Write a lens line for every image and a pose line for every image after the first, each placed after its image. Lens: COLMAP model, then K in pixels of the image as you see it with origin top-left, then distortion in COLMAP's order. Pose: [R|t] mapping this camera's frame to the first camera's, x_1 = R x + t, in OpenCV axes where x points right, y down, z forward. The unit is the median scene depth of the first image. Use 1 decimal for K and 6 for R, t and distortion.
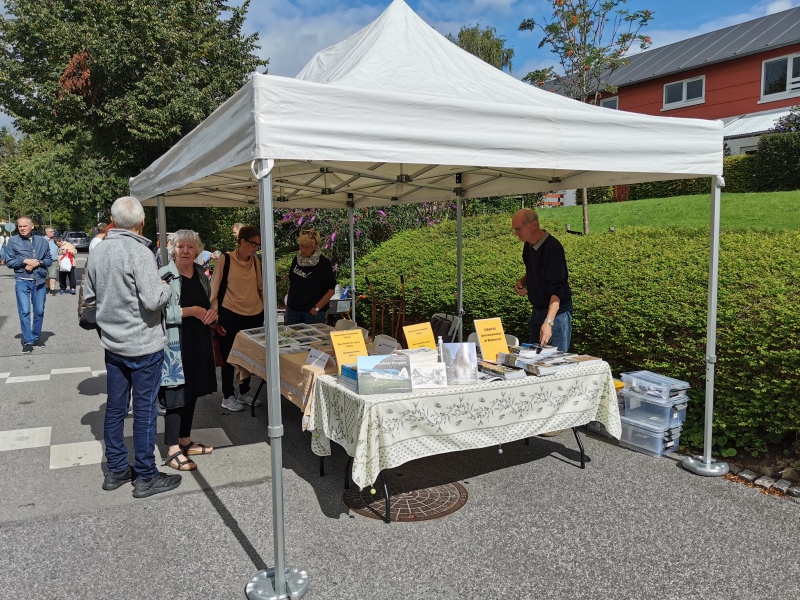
lens RADIAL K [[619.6, 0, 398.9], [0, 619.6, 298.3], [0, 0, 1]] dist [0.046220, -0.078127]
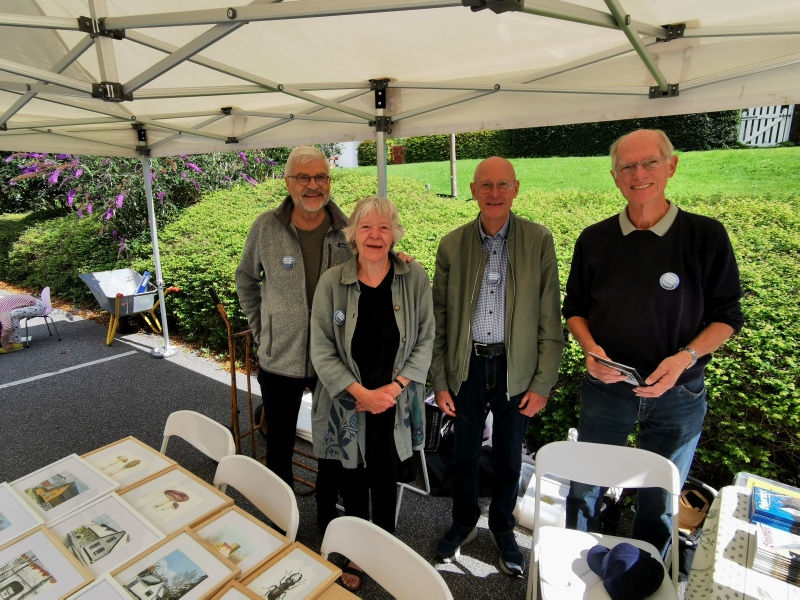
lens RADIAL K [[496.4, 0, 393.3], [0, 496.4, 295.2], [0, 0, 1]] dist [0.018959, -0.001865]
pose [[0.916938, -0.081608, 0.390596, -0.116903], [0.041312, 0.993018, 0.110492, -0.105622], [-0.396886, -0.085178, 0.913907, 0.875164]]
